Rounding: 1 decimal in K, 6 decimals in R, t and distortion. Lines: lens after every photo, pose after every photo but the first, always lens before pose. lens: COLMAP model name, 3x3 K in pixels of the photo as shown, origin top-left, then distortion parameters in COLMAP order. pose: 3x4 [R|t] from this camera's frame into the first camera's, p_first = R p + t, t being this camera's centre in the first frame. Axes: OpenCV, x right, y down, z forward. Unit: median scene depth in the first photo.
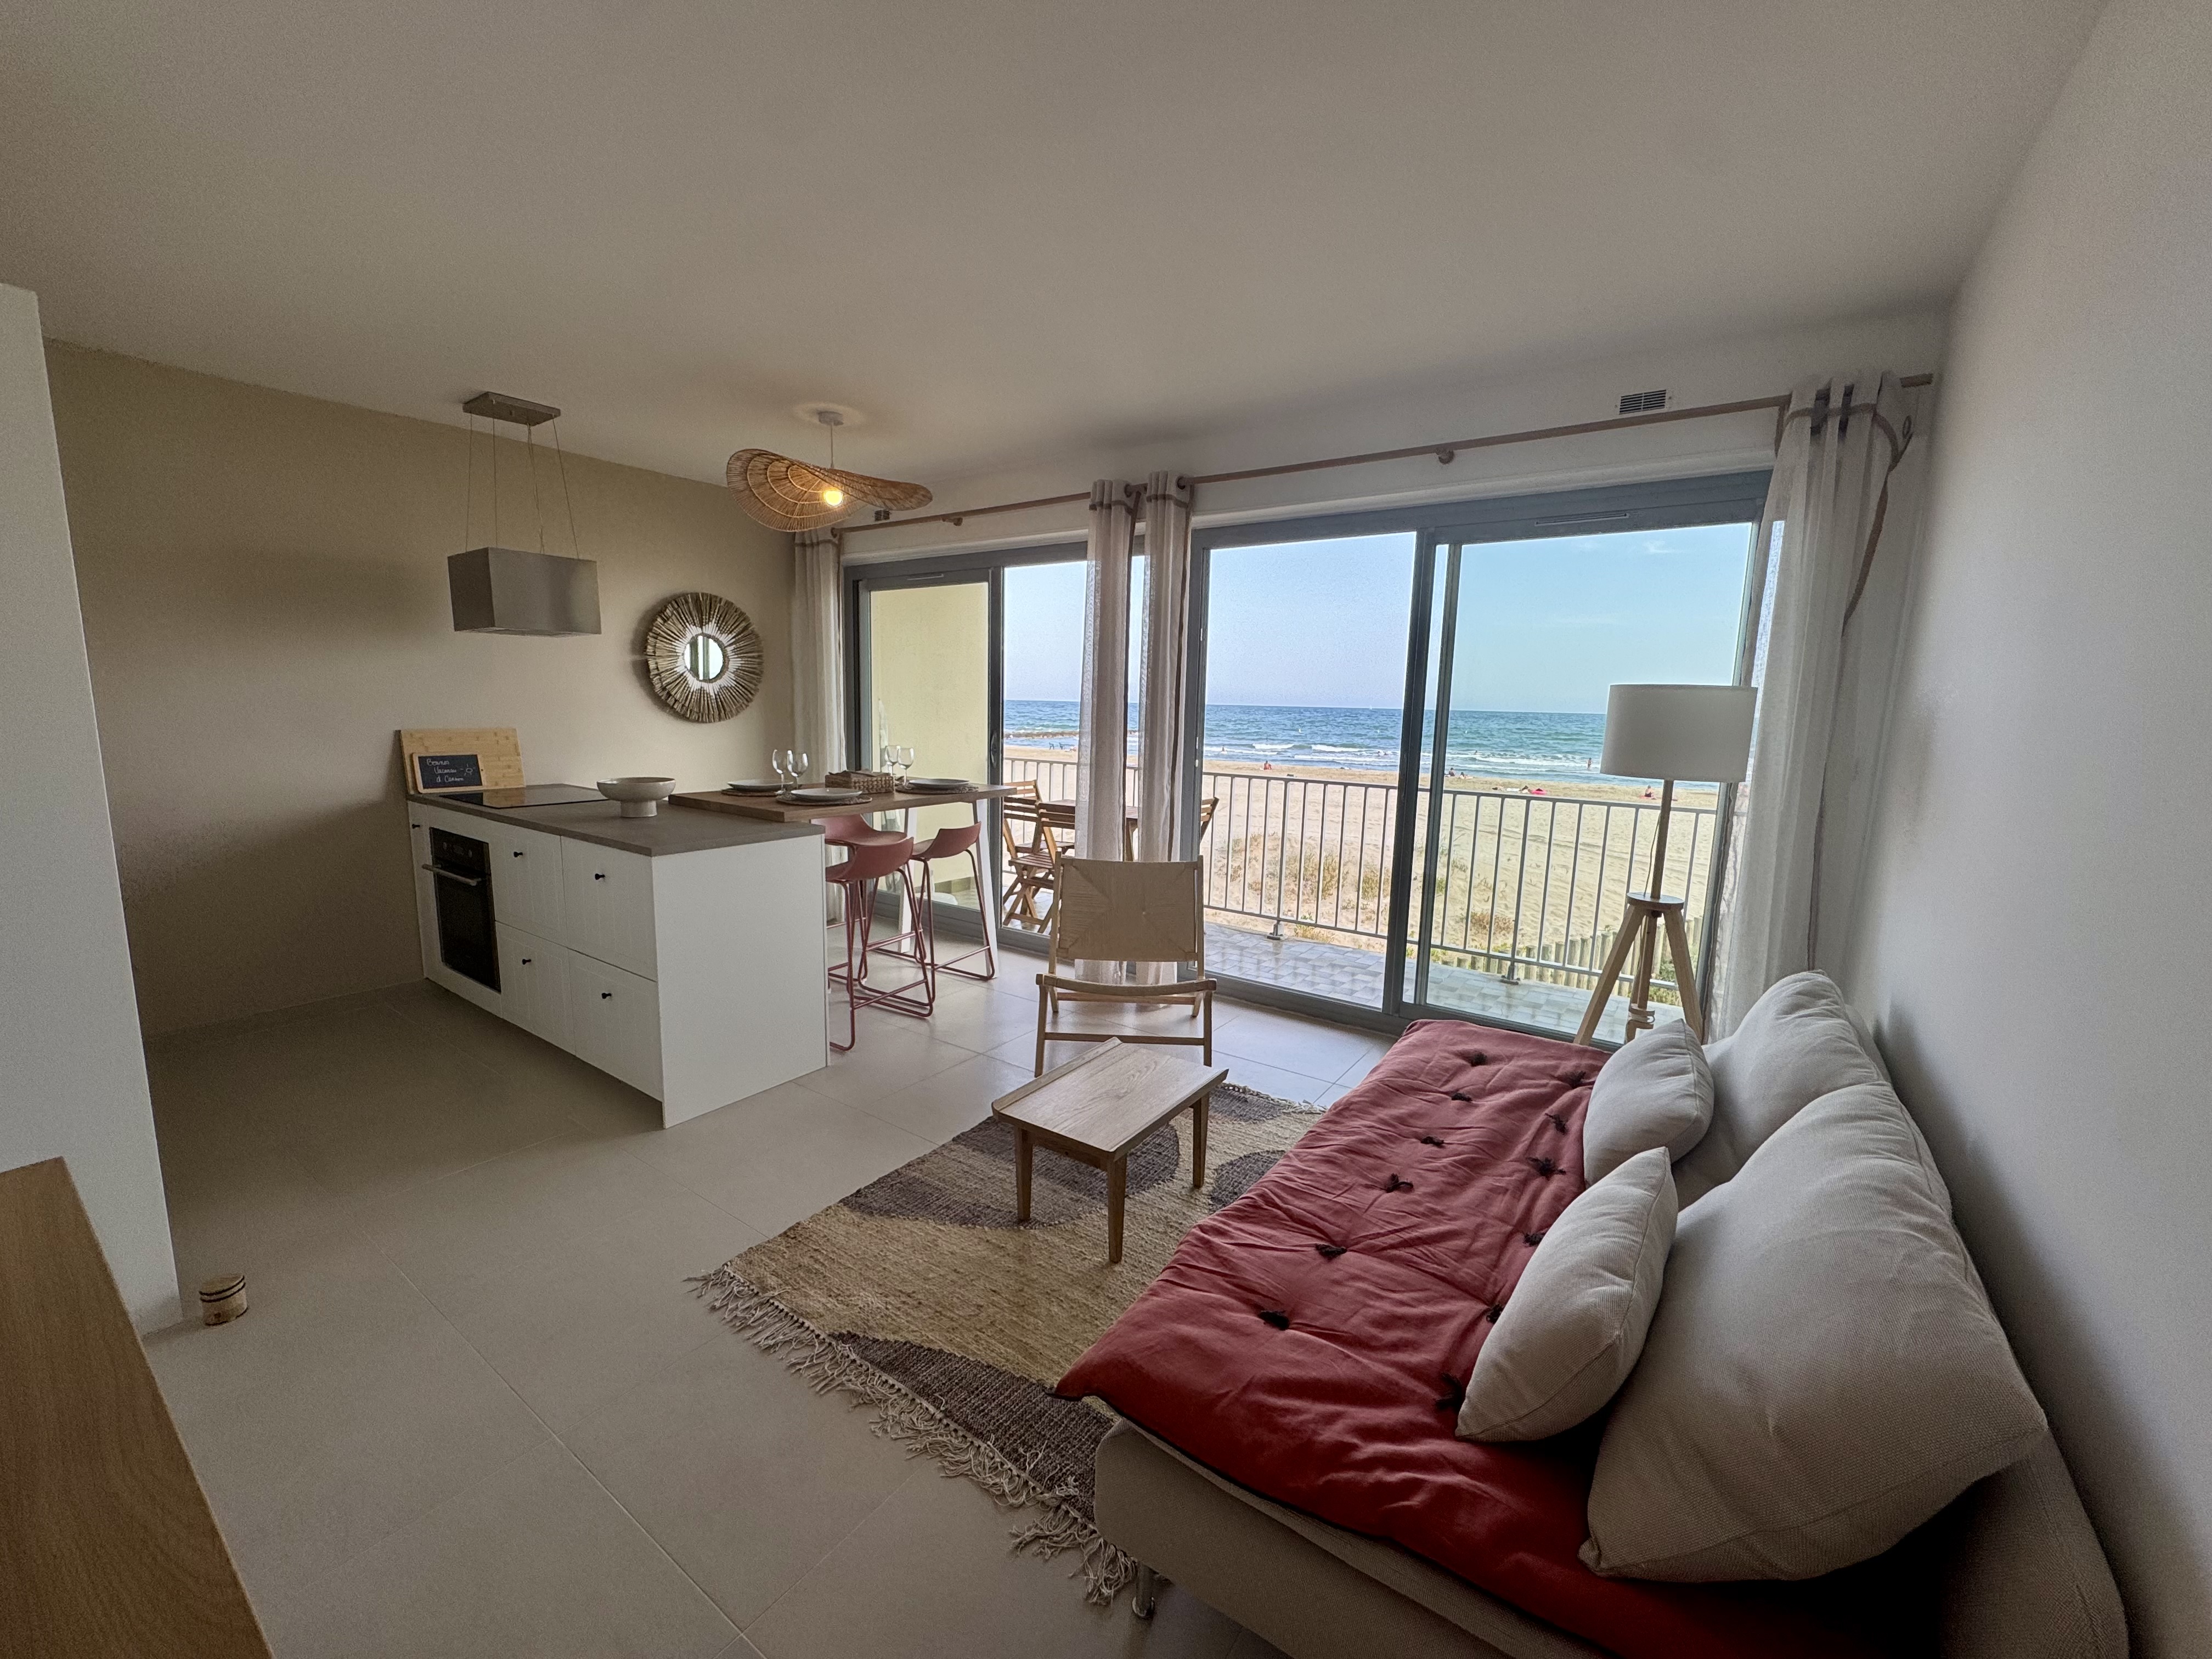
lens RADIAL K [[889.1, 0, 1101.3], [0, 889.1, 832.5], [0, 0, 1]] dist [0.002649, -0.000238]
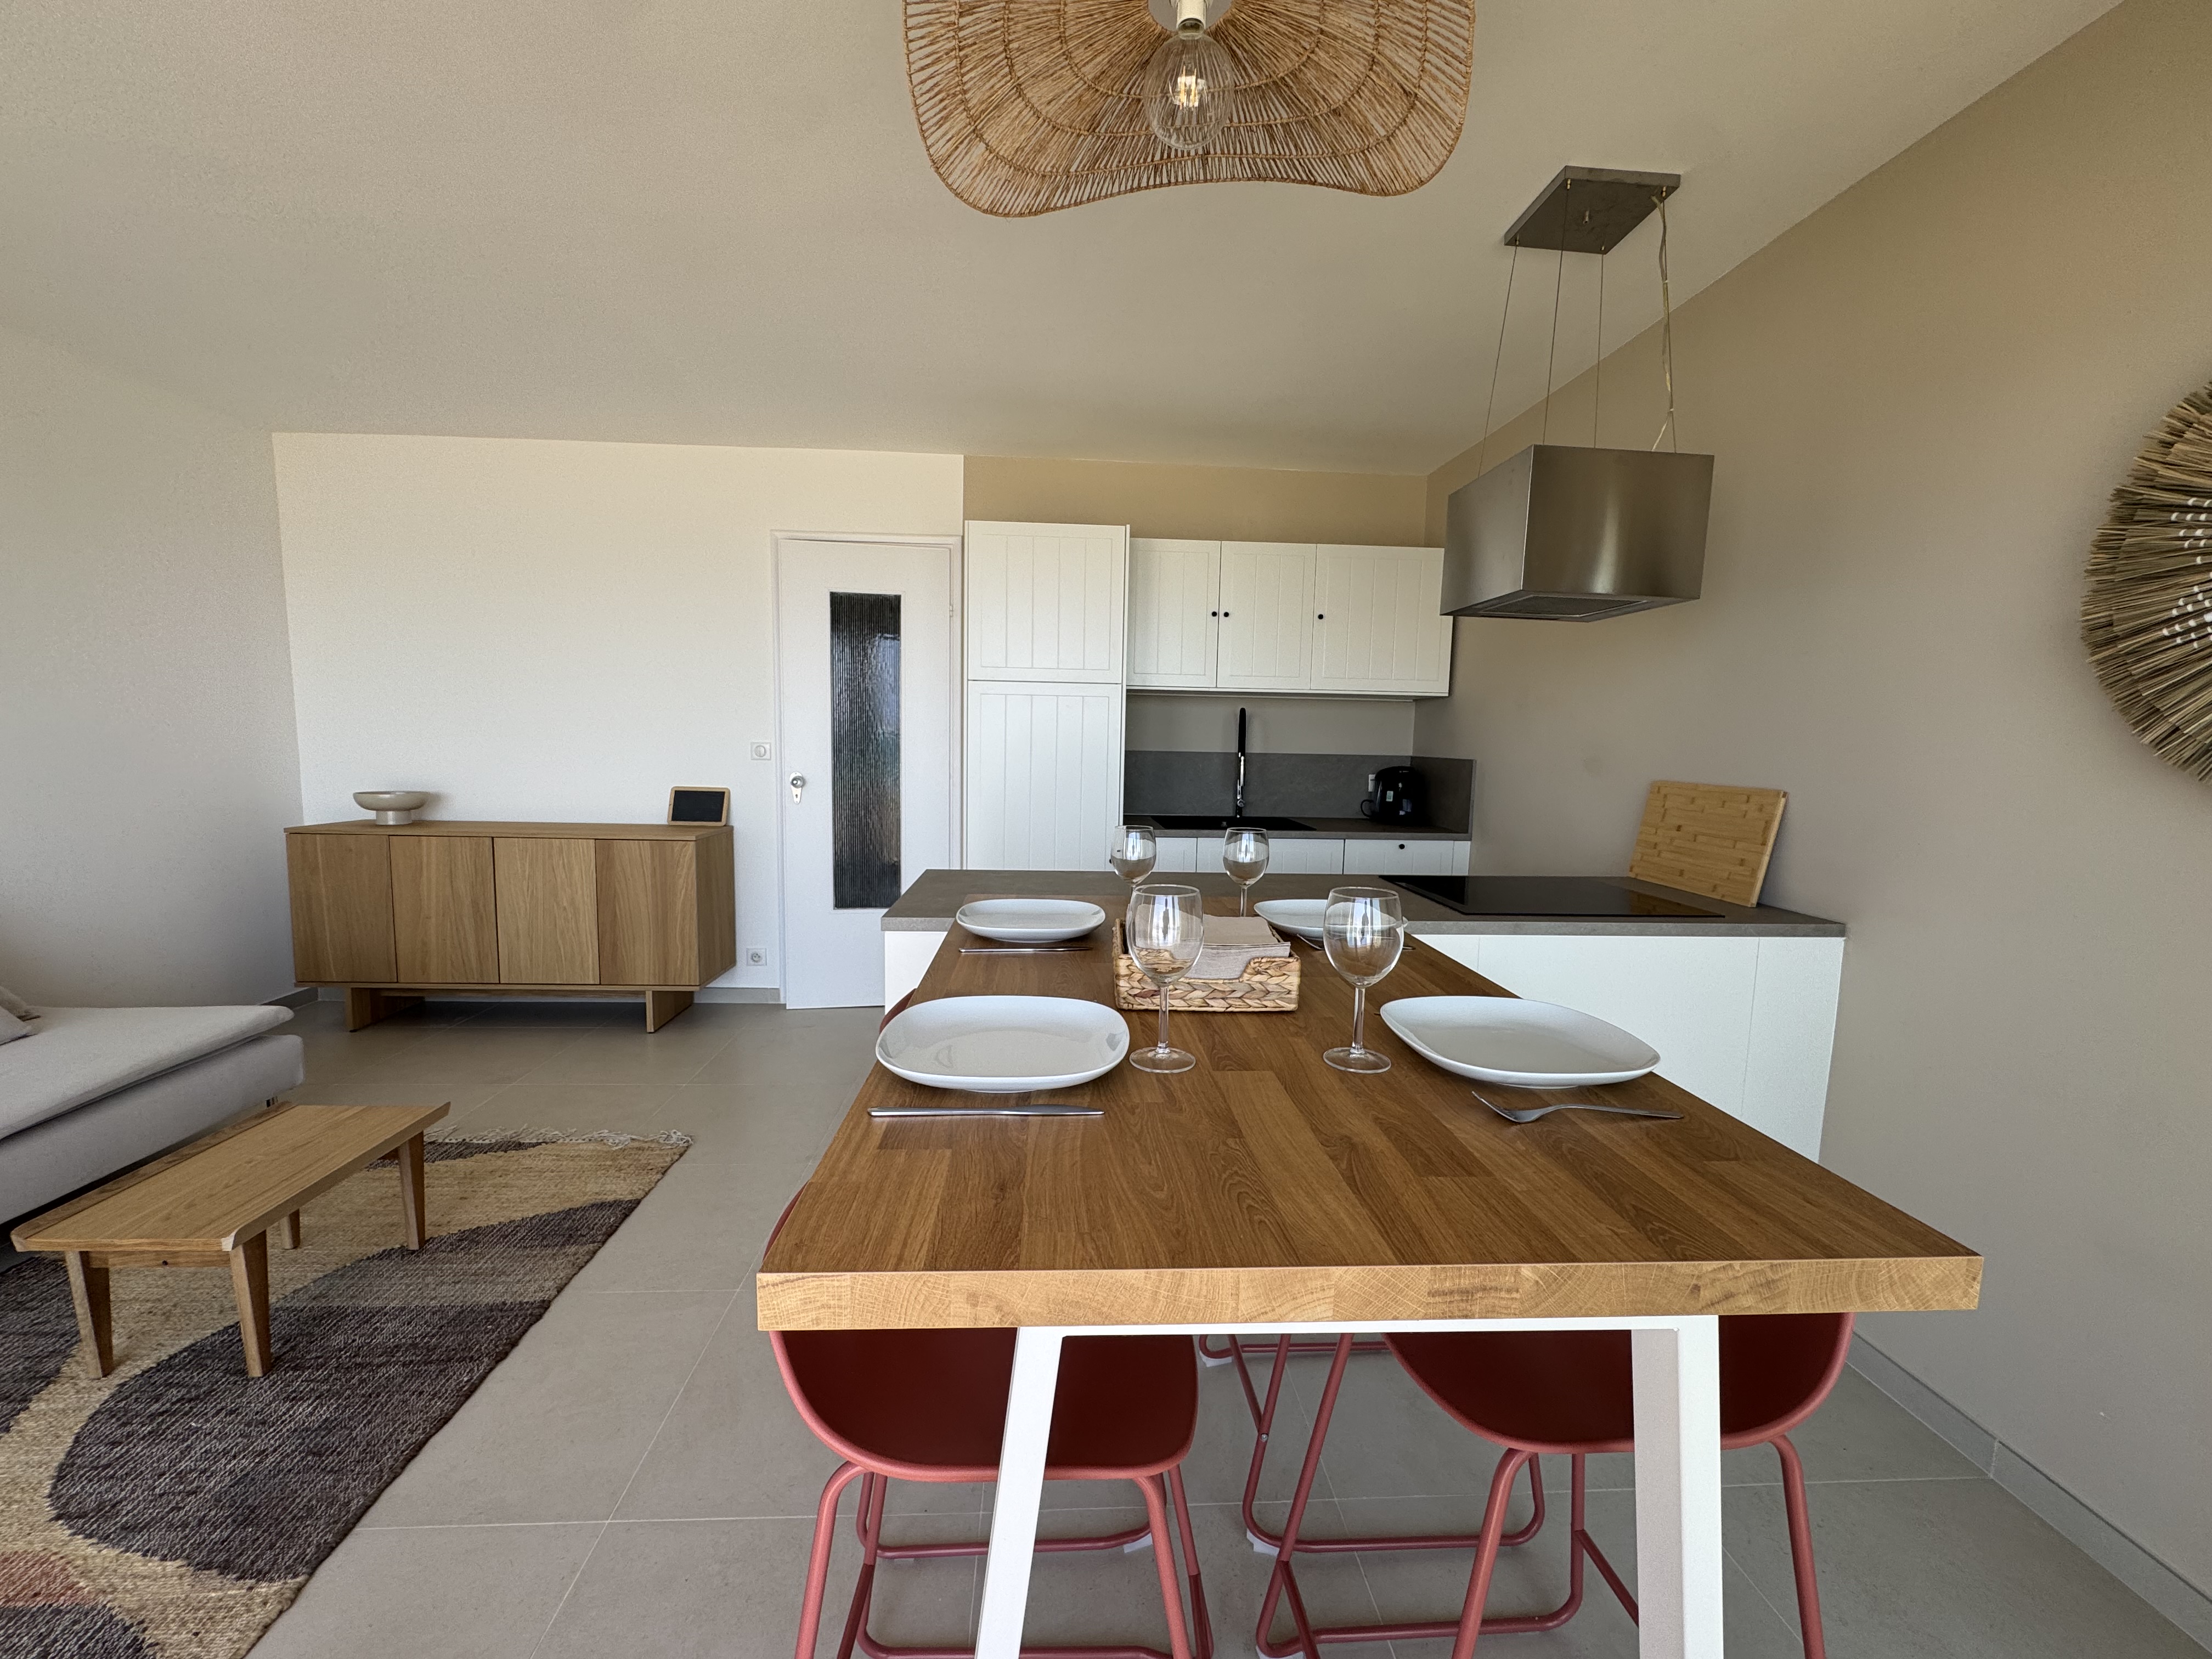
lens RADIAL K [[889.1, 0, 1101.3], [0, 889.1, 832.5], [0, 0, 1]] dist [0.002649, -0.000238]
pose [[-0.782189, 0.033611, -0.622134, -0.062865], [-0.129718, 0.967877, 0.215379, -0.174790], [0.609388, 0.249169, -0.752703, 1.317326]]
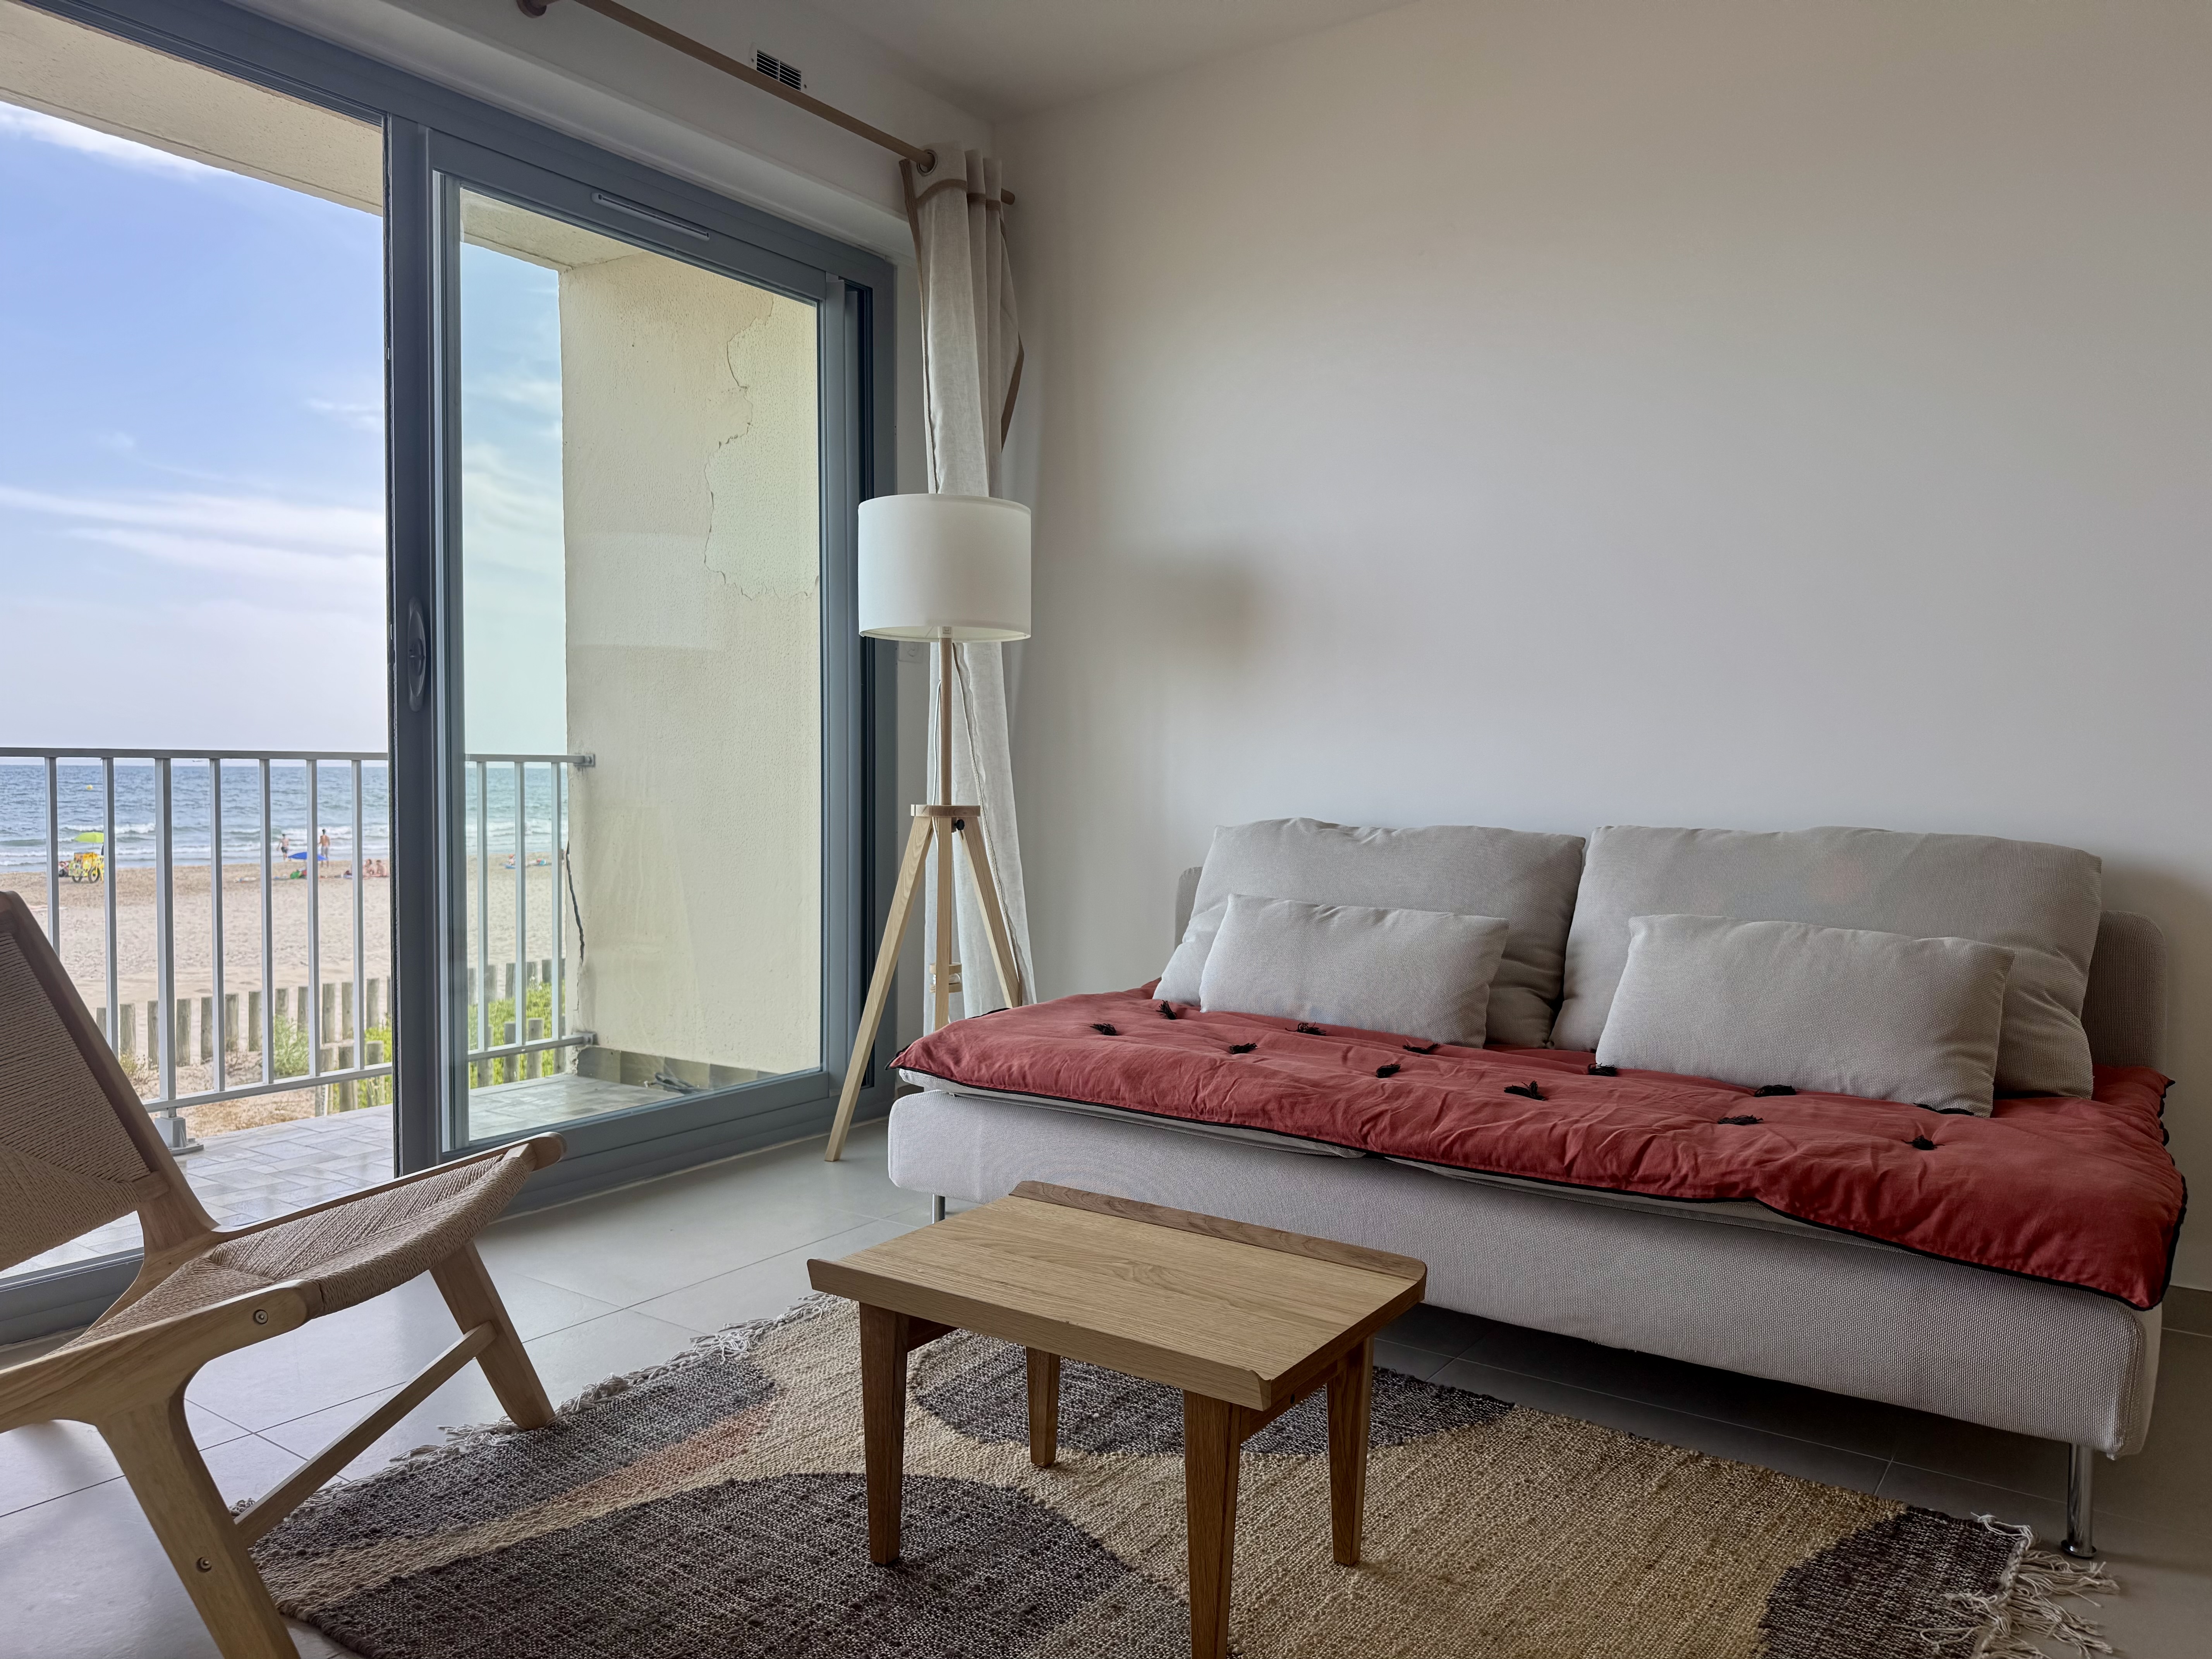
lens RADIAL K [[1565.9, 0, 1099.5], [0, 1565.9, 843.8], [0, 0, 1]] dist [0.070726, -0.099885]
pose [[-0.010184, -0.064319, 0.997877, -0.464388], [0.143865, 0.987453, 0.065115, 0.030265], [-0.989545, 0.144223, -0.000803, 0.655232]]
